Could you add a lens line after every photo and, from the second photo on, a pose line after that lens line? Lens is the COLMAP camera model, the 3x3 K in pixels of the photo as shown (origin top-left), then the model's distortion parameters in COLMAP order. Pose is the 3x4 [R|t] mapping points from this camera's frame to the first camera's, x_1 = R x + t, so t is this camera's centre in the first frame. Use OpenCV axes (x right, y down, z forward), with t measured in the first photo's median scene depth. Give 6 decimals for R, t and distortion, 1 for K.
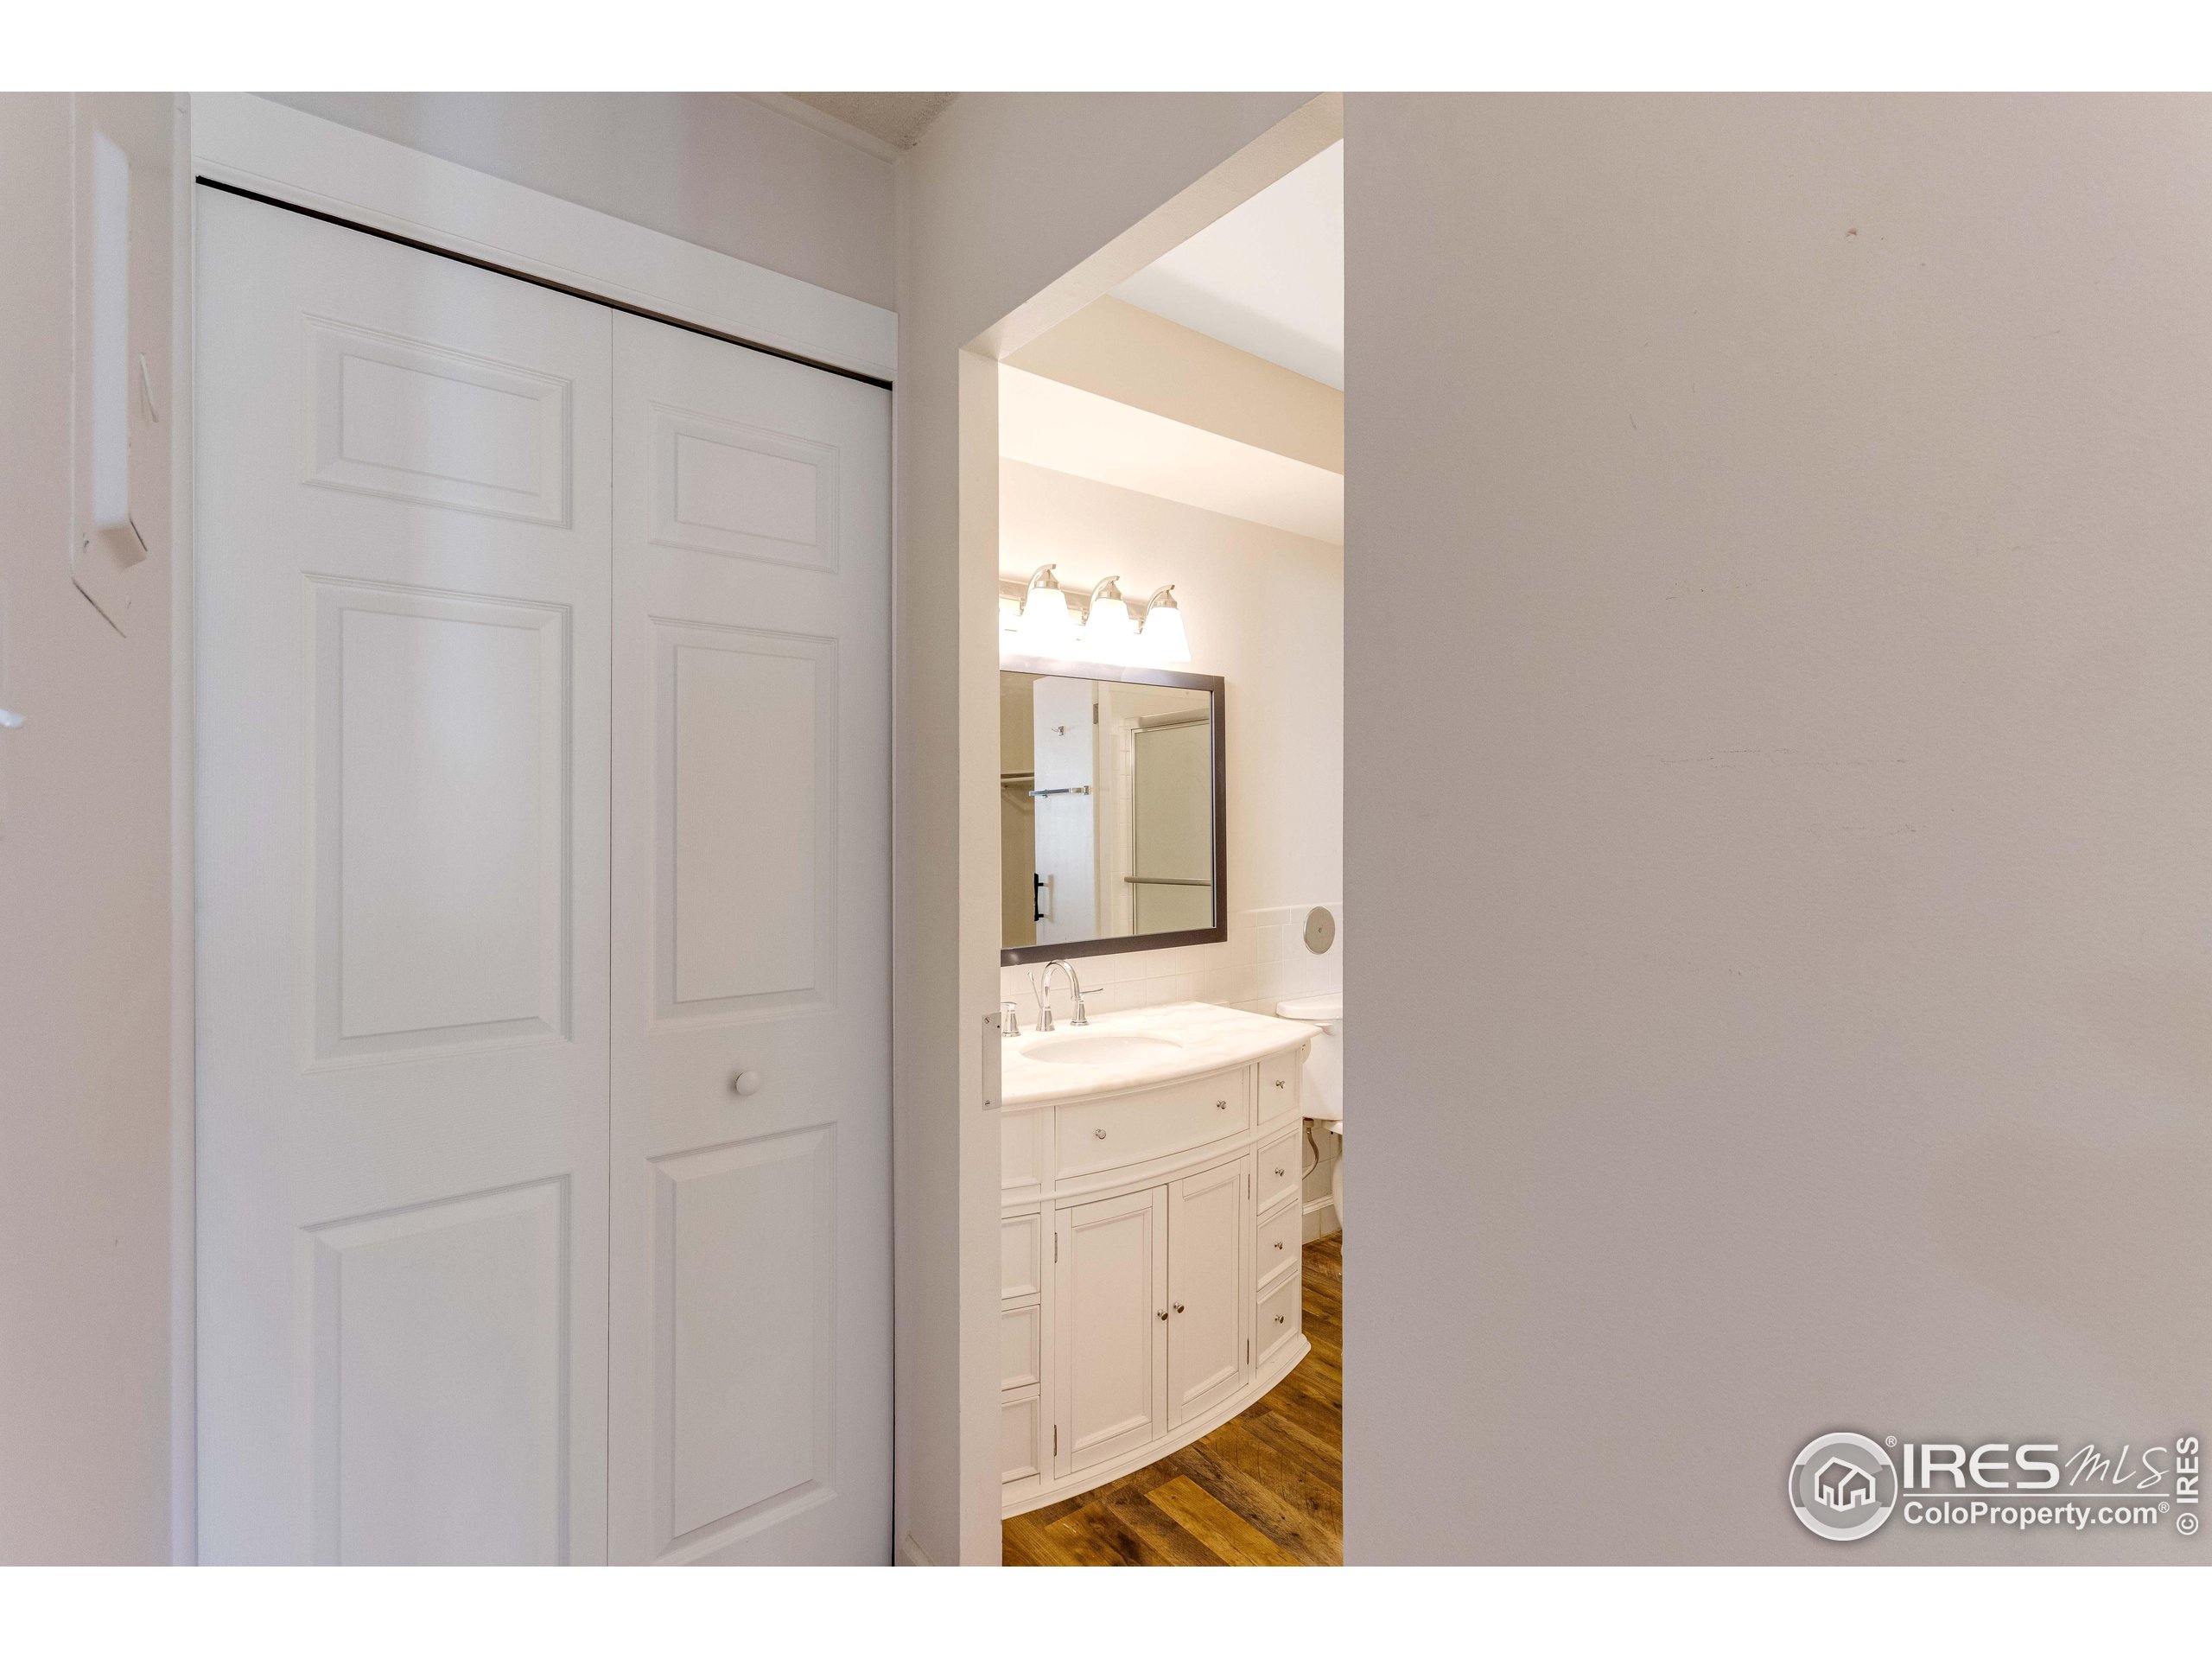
lens RADIAL K [[1041.3, 0, 1113.6], [0, 1041.3, 836.2], [0, 0, 1]] dist [0.002463, 0.001270]
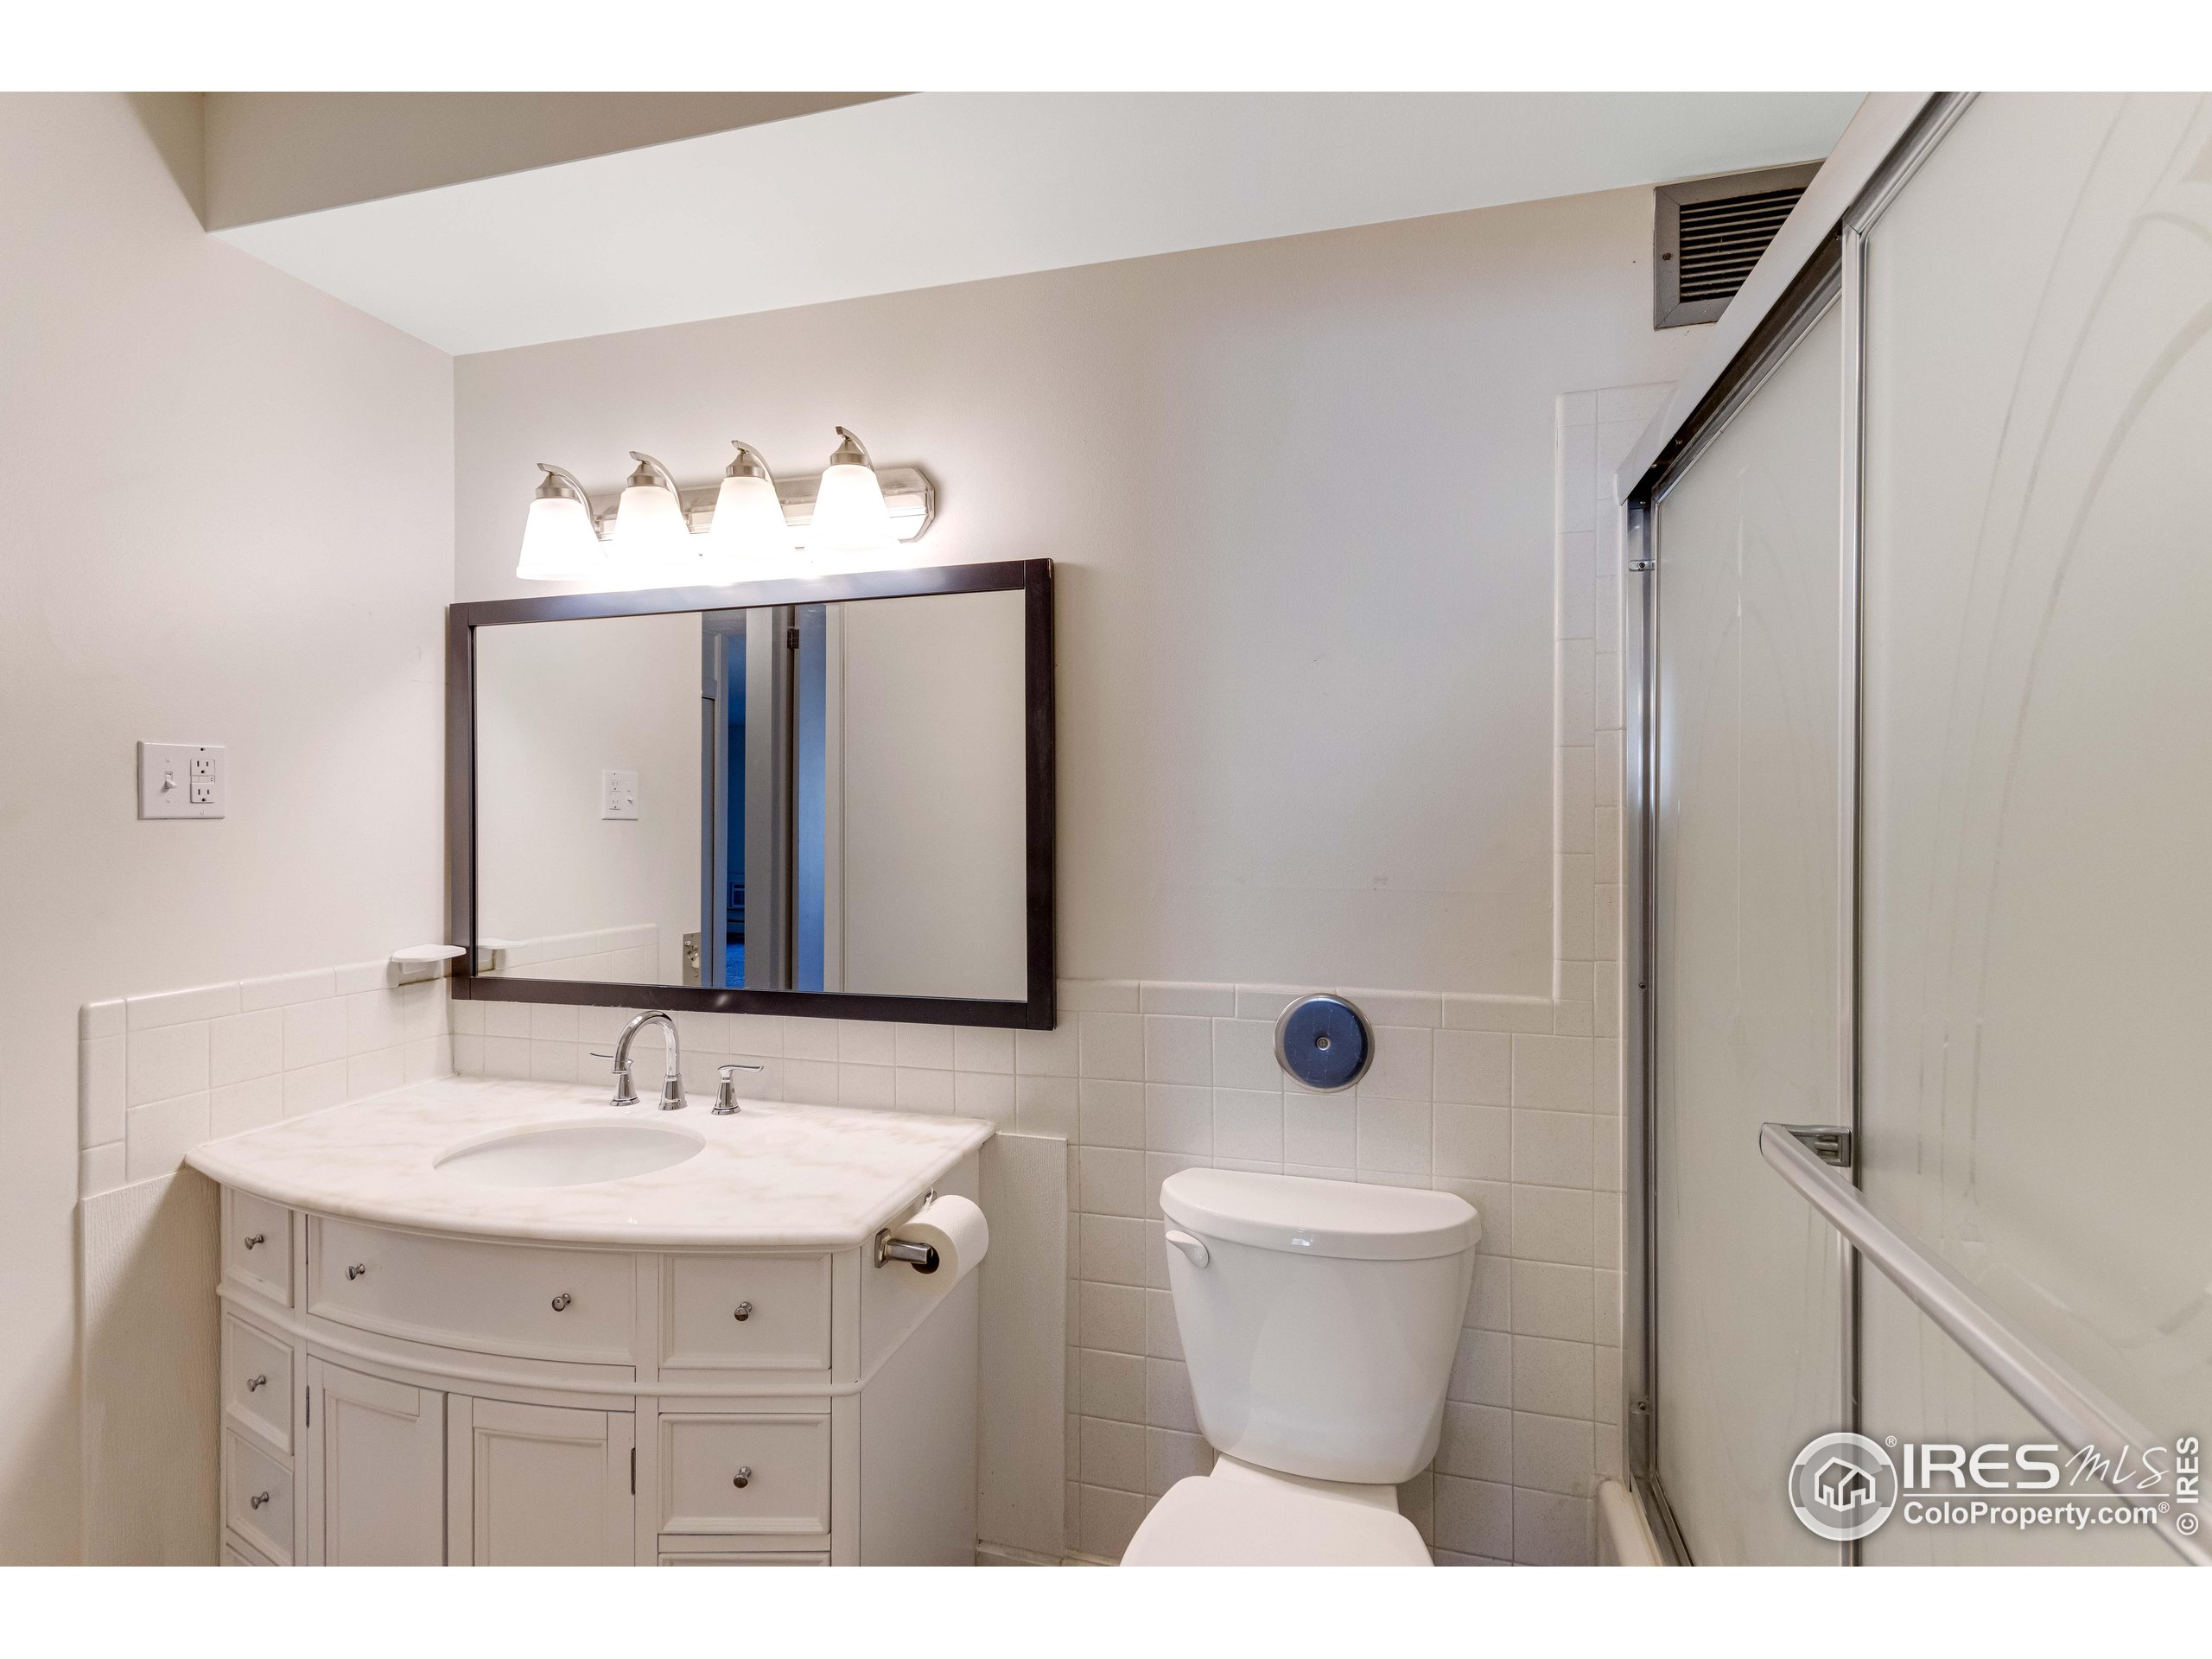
lens RADIAL K [[1041.3, 0, 1113.6], [0, 1041.3, 836.2], [0, 0, 1]] dist [0.002463, 0.001270]
pose [[0.594315, 0.022716, -0.803912, 0.375624], [-0.014831, 0.999741, 0.017285, -0.008946], [0.804096, 0.001650, 0.594498, 0.451858]]
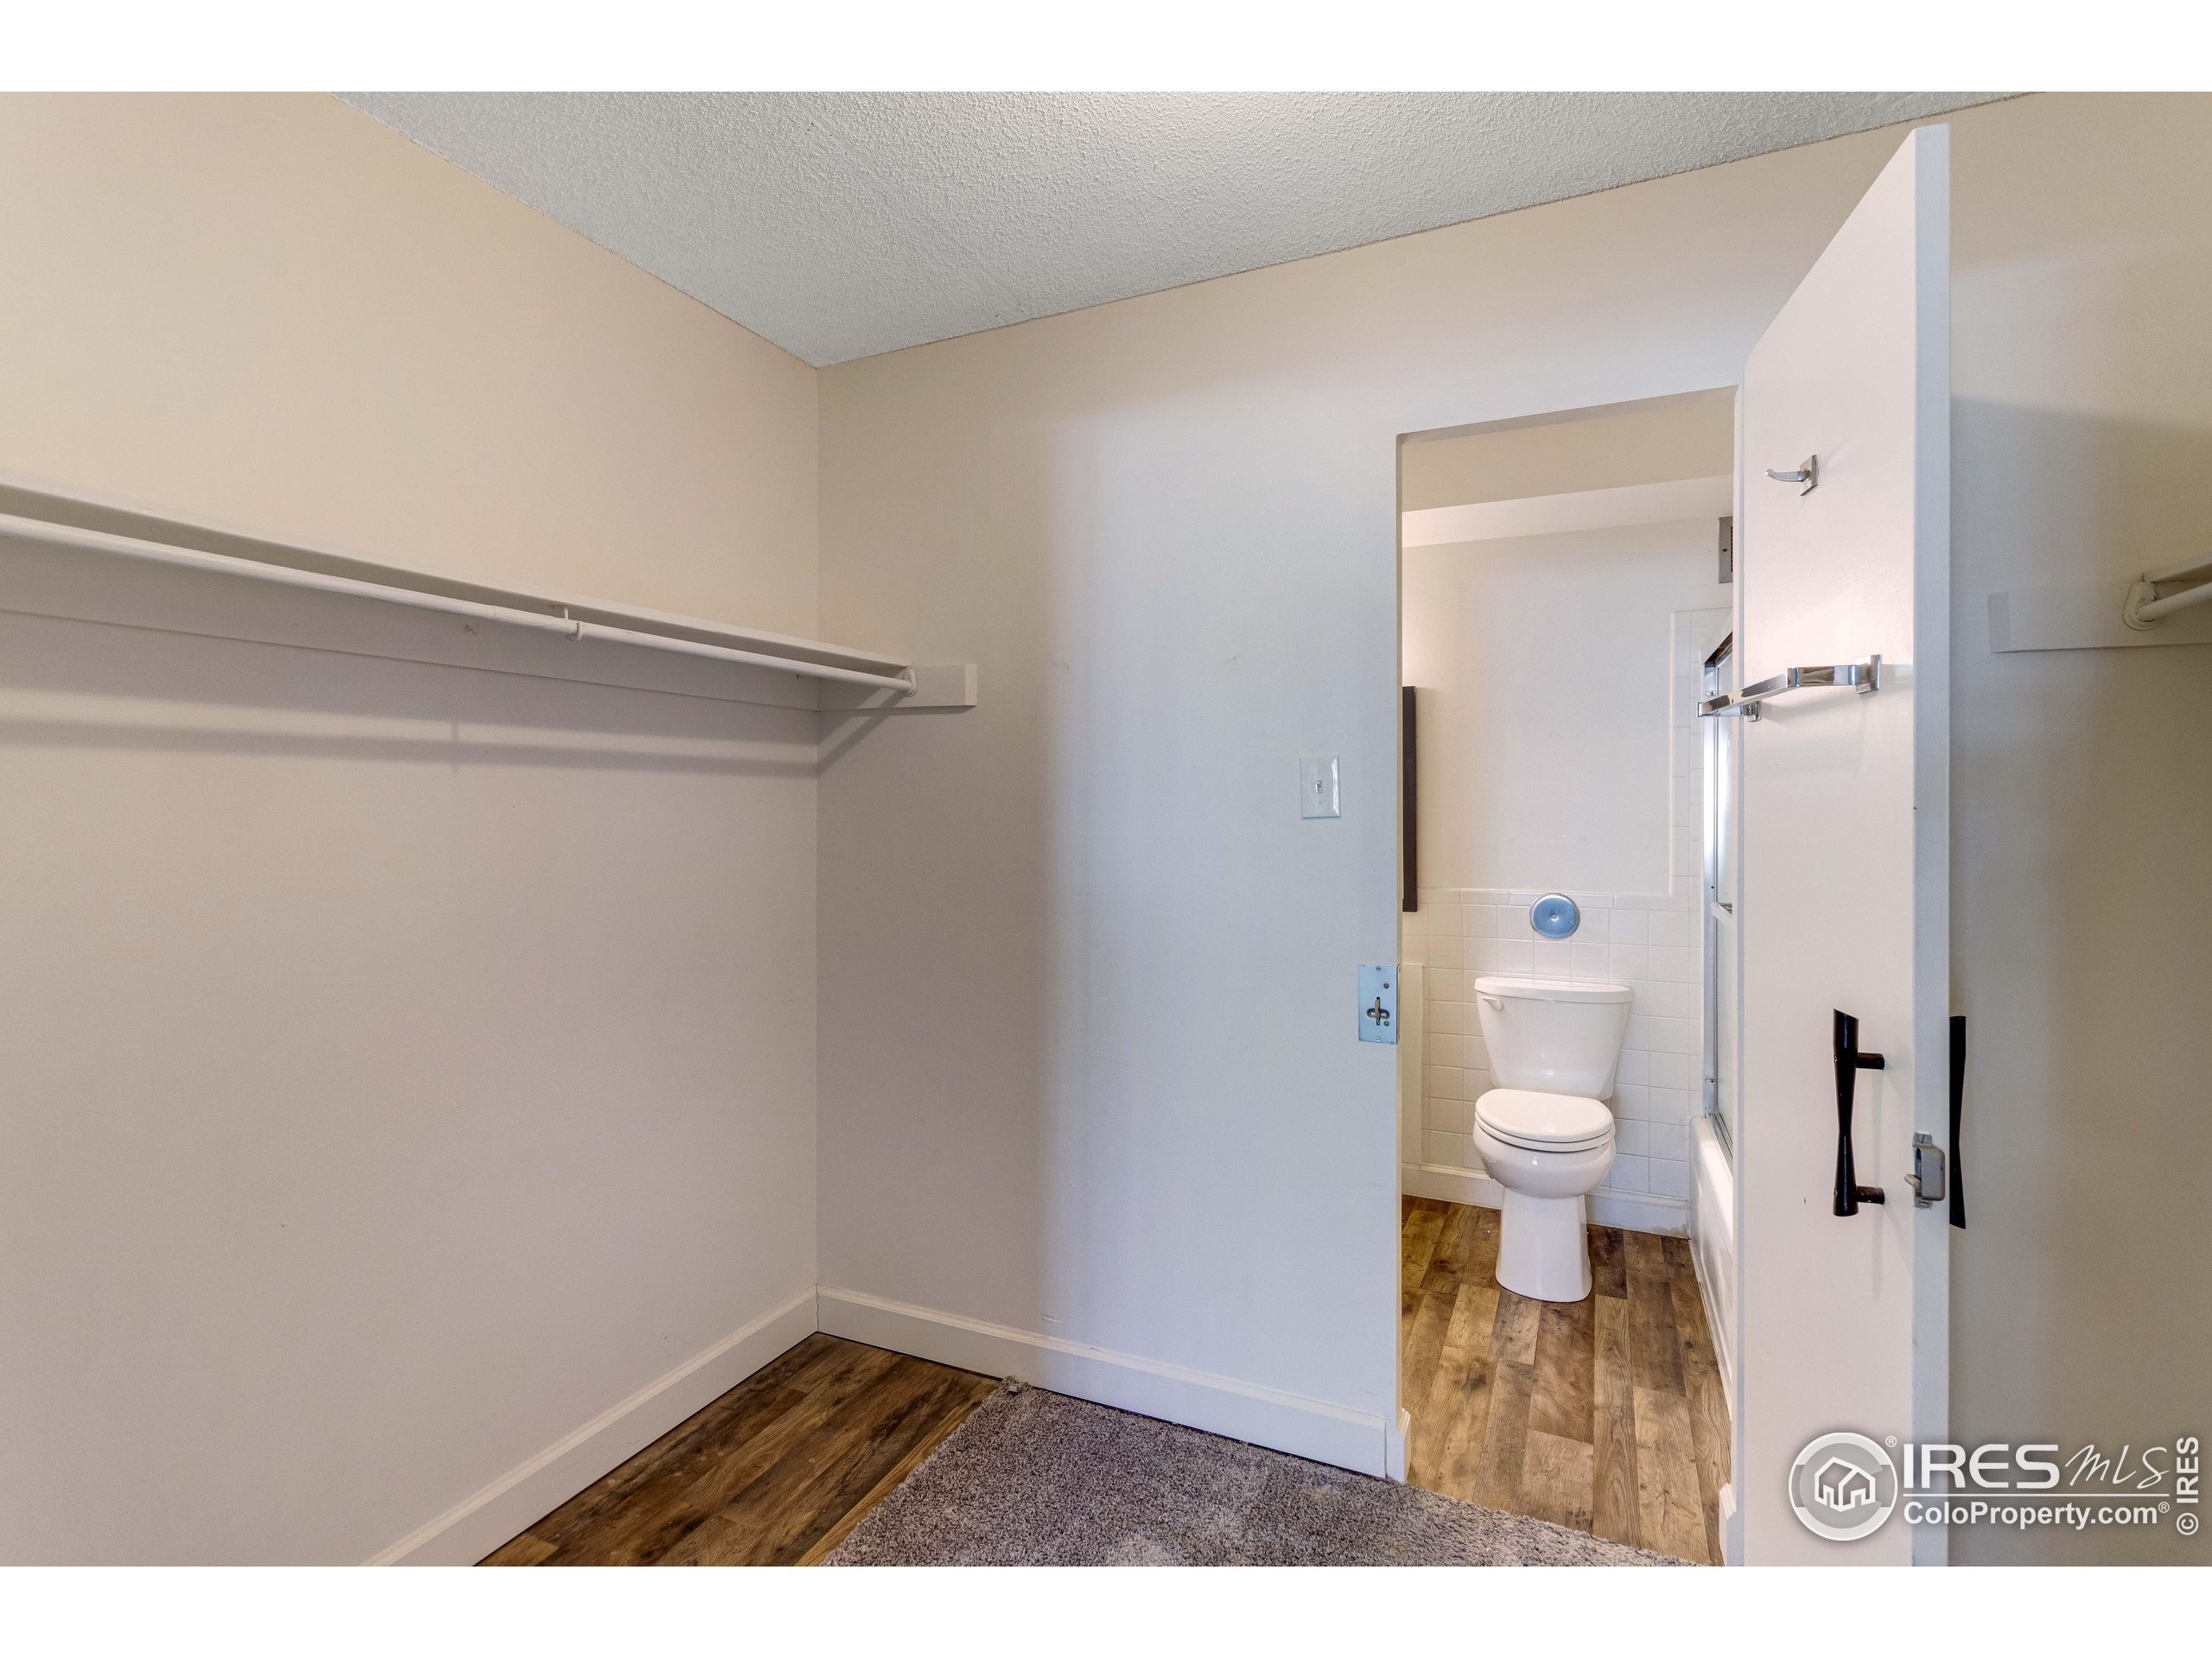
lens RADIAL K [[1033.7, 0, 1116.4], [0, 1033.7, 824.9], [0, 0, 1]] dist [0.018430, -0.008900]
pose [[0.450197, 0.011208, -0.892859, 0.644580], [-0.019222, 0.999811, 0.002859, 0.003694], [0.892722, 0.015875, 0.450328, 0.118332]]
